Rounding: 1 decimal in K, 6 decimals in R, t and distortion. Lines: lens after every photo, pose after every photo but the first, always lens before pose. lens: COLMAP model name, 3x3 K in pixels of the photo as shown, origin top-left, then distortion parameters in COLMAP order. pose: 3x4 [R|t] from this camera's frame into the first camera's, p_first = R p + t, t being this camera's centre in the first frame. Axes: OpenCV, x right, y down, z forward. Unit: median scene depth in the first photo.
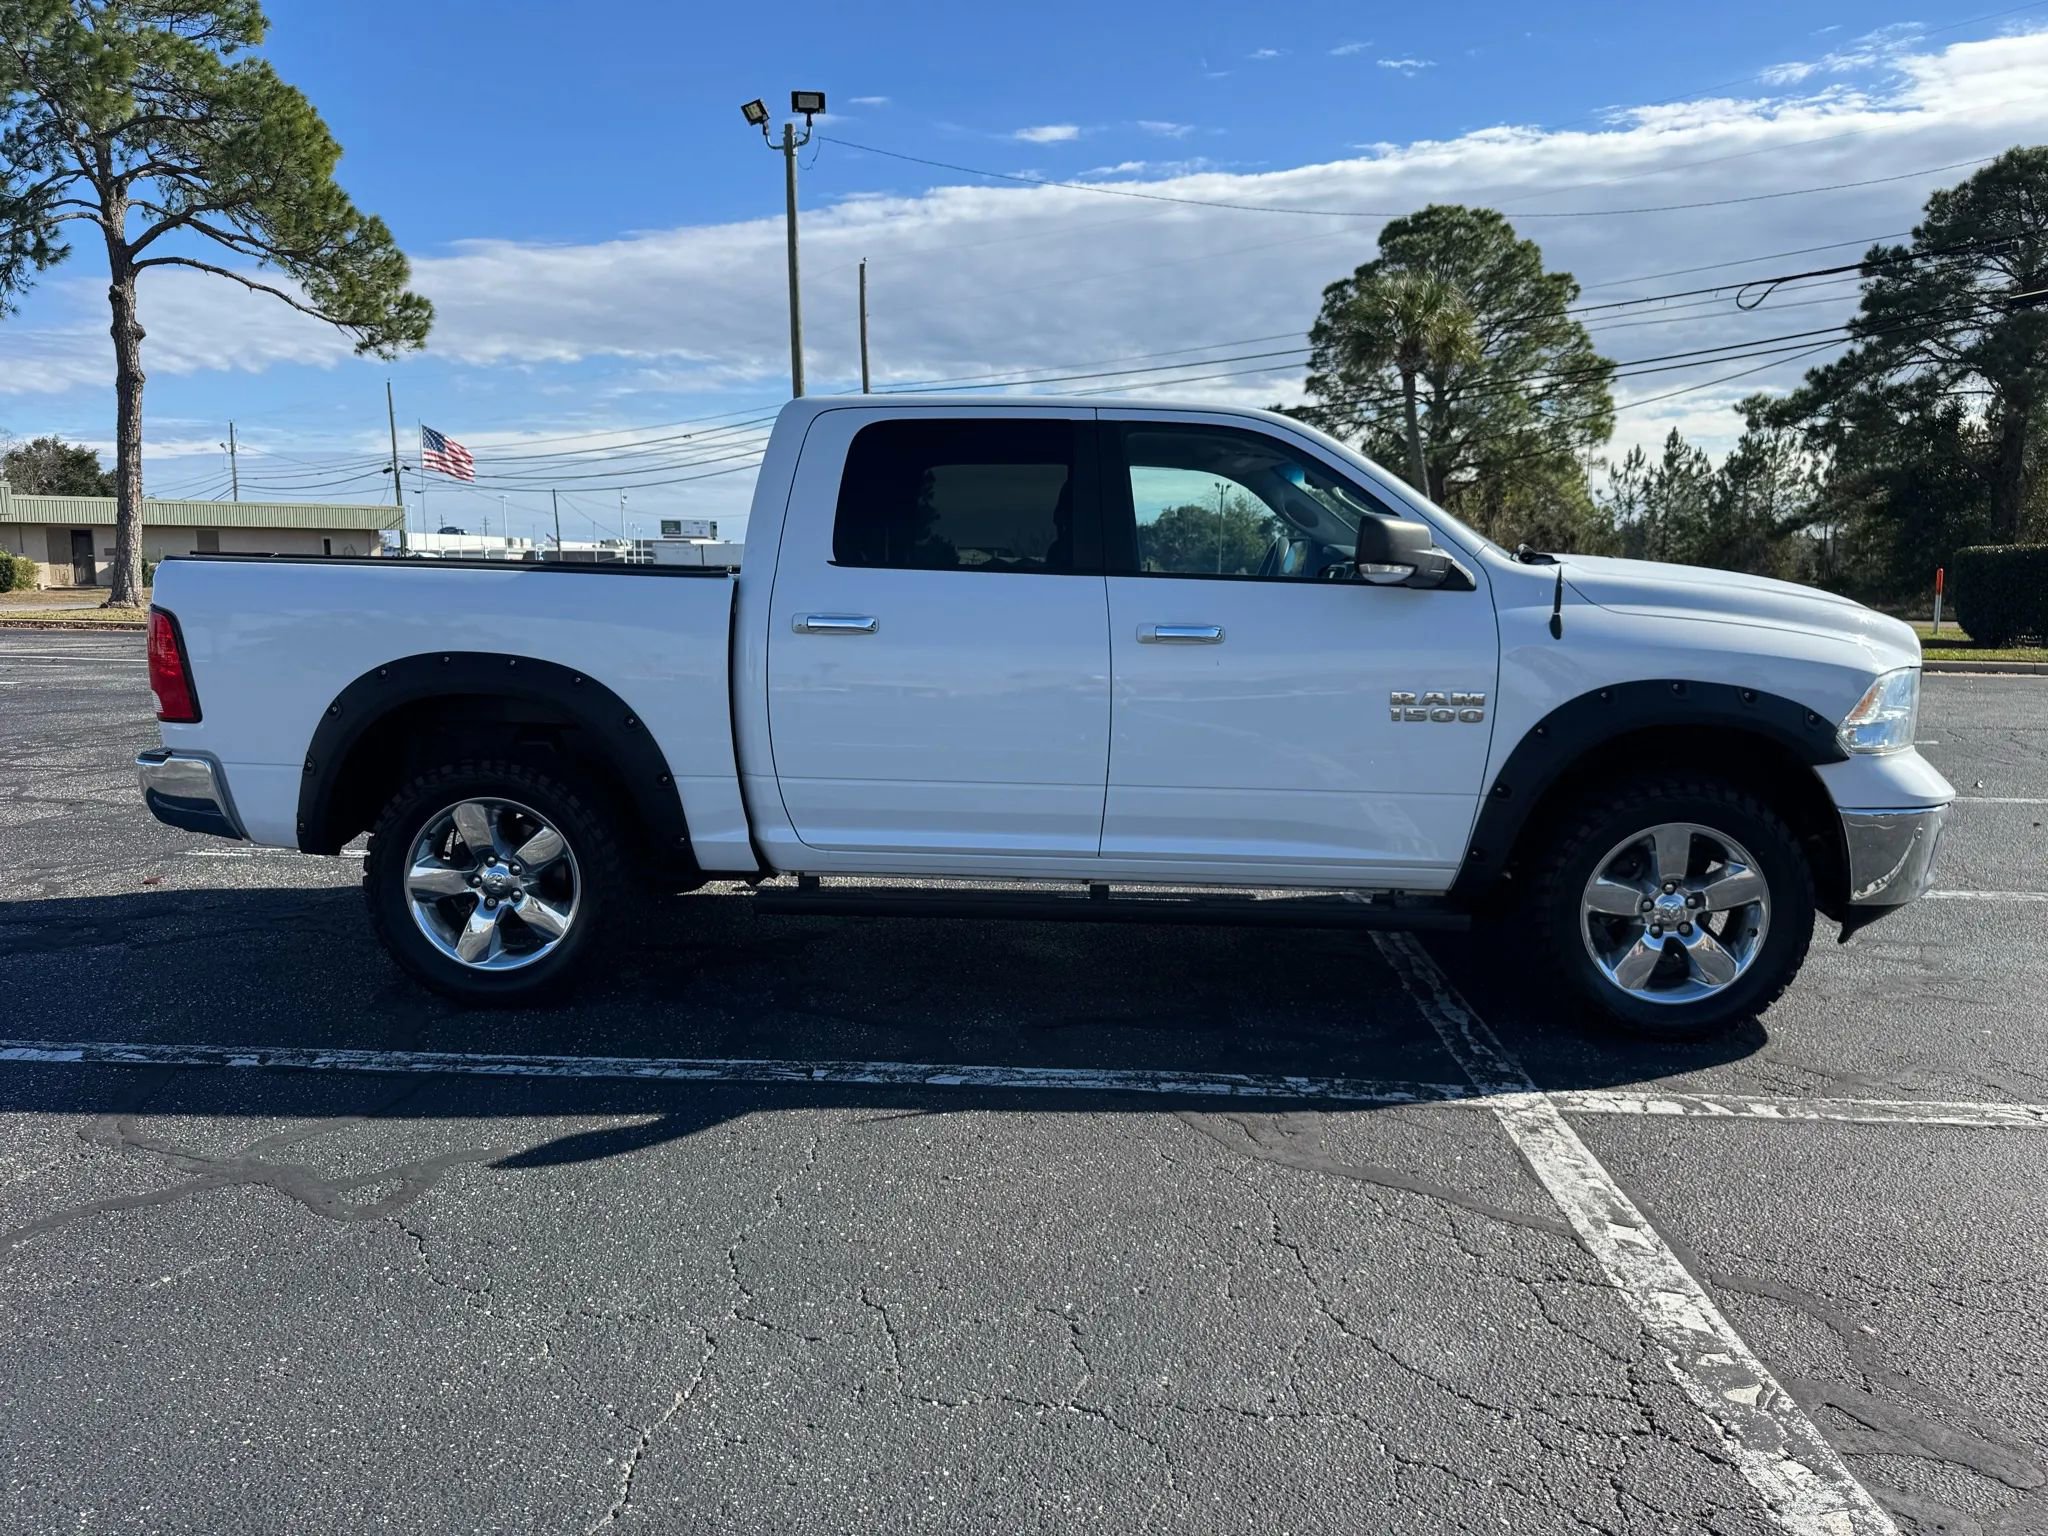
lens RADIAL K [[1457.2, 0, 1004.5], [0, 1457.2, 771.0], [0, 0, 1]] dist [0.029679, -0.035637]
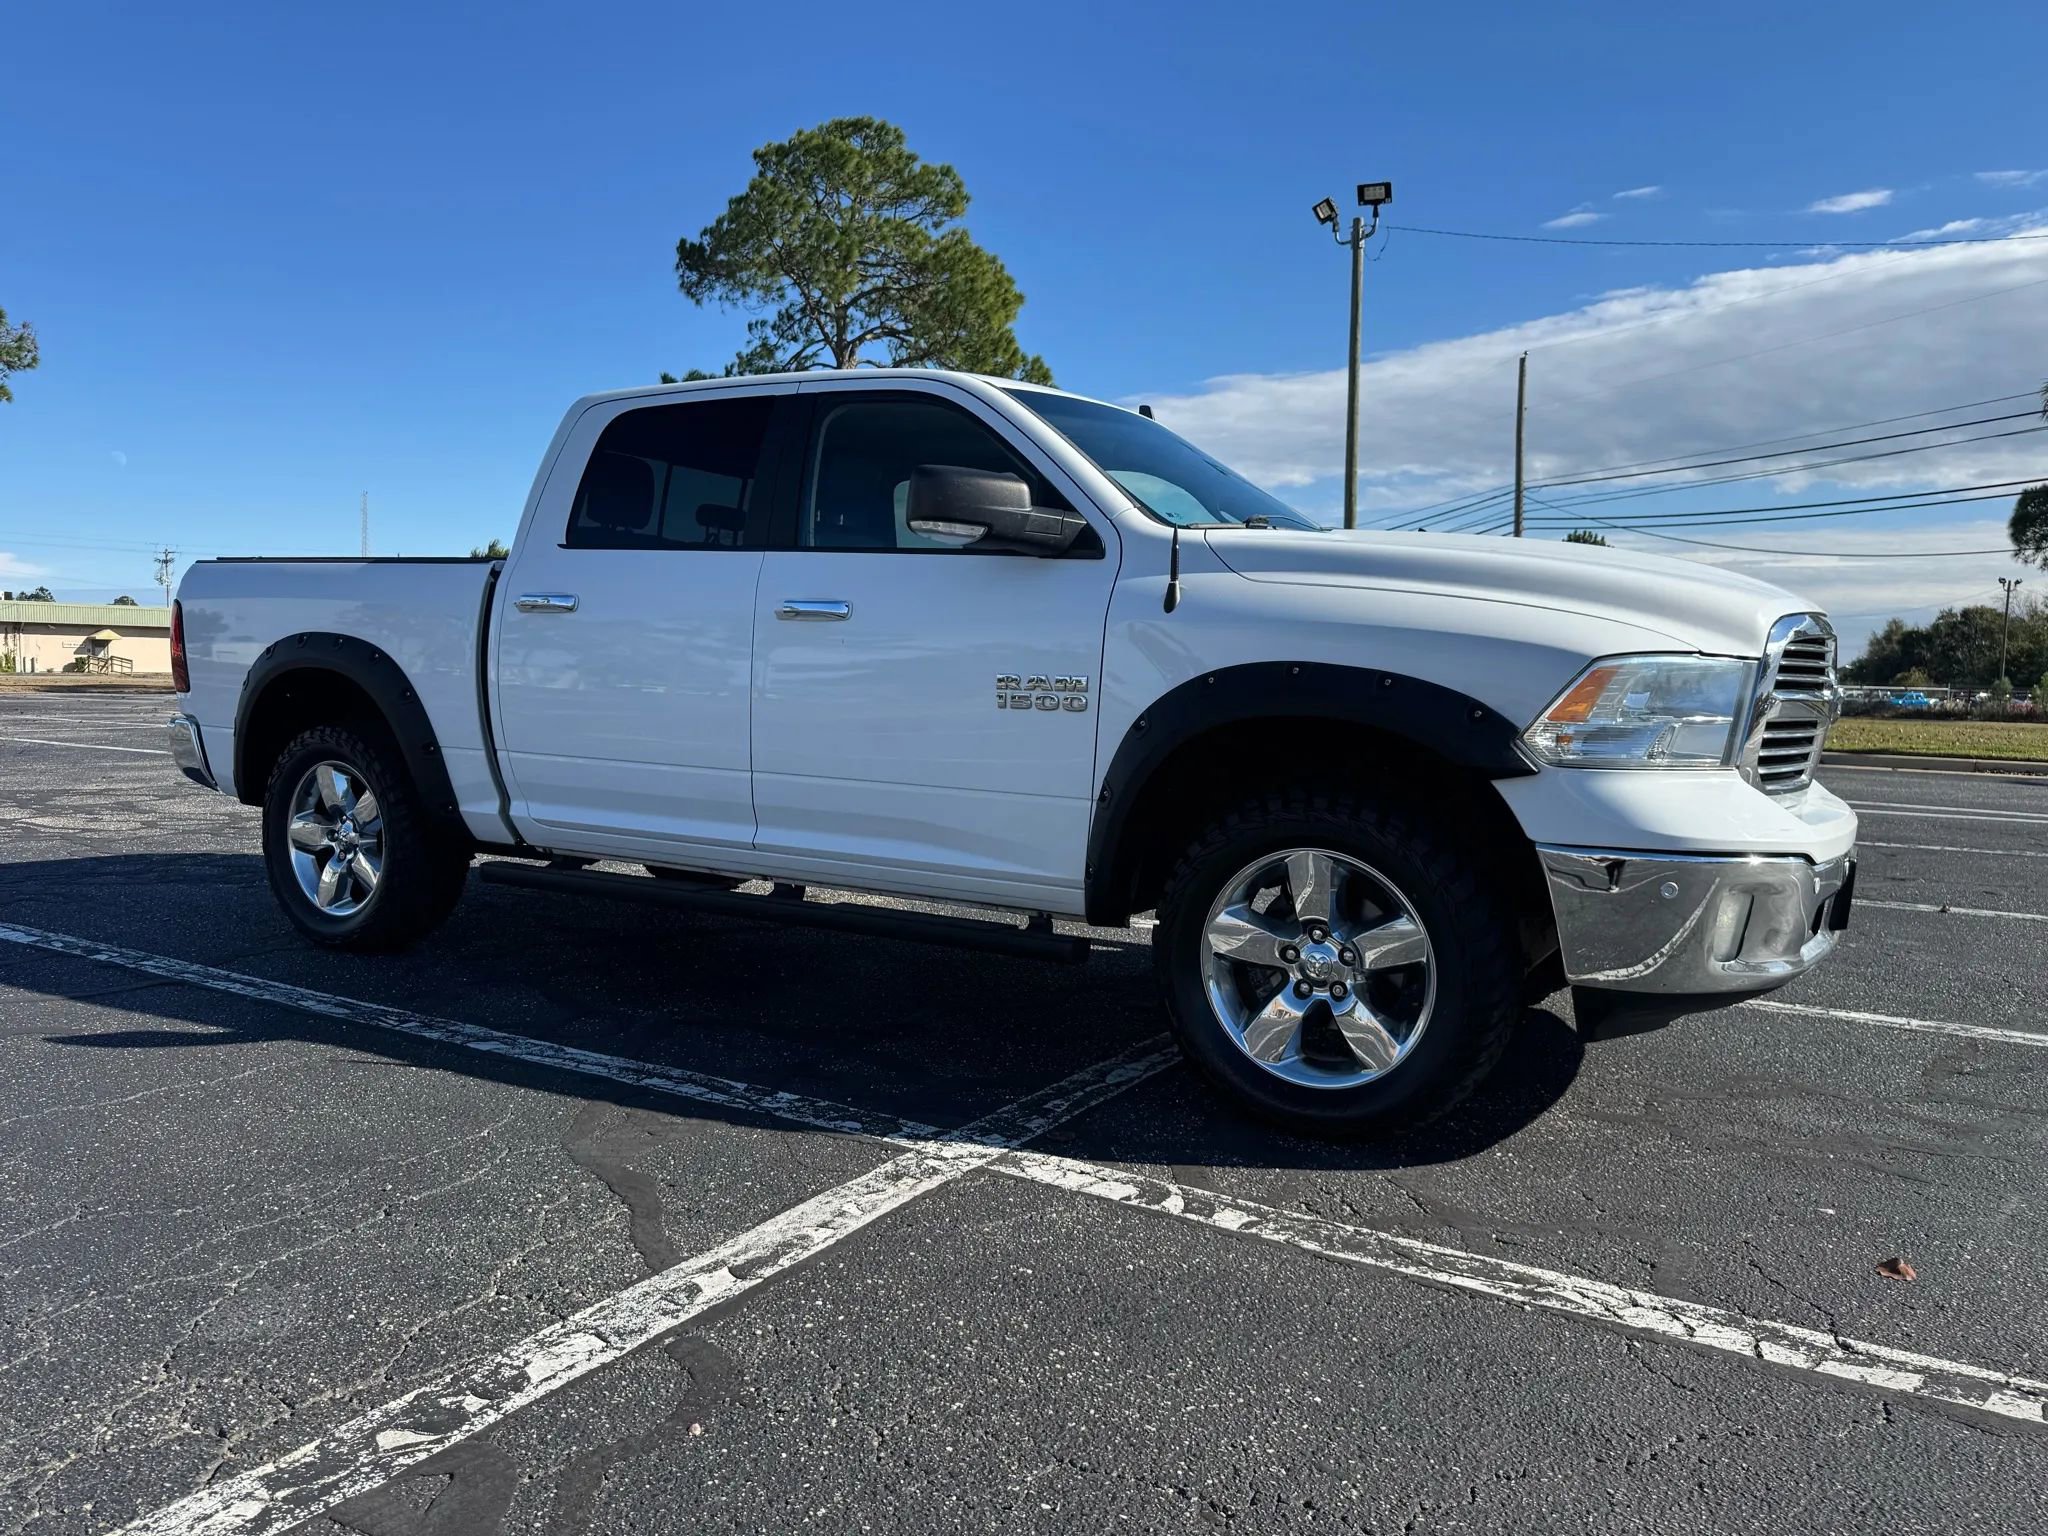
lens RADIAL K [[1457.2, 0, 1004.5], [0, 1457.2, 771.0], [0, 0, 1]] dist [0.029679, -0.035637]
pose [[0.878274, 0.041991, -0.476310, 0.096782], [-0.079116, 0.995168, -0.058150, 0.007512], [0.471566, 0.088756, 0.877353, 0.036299]]
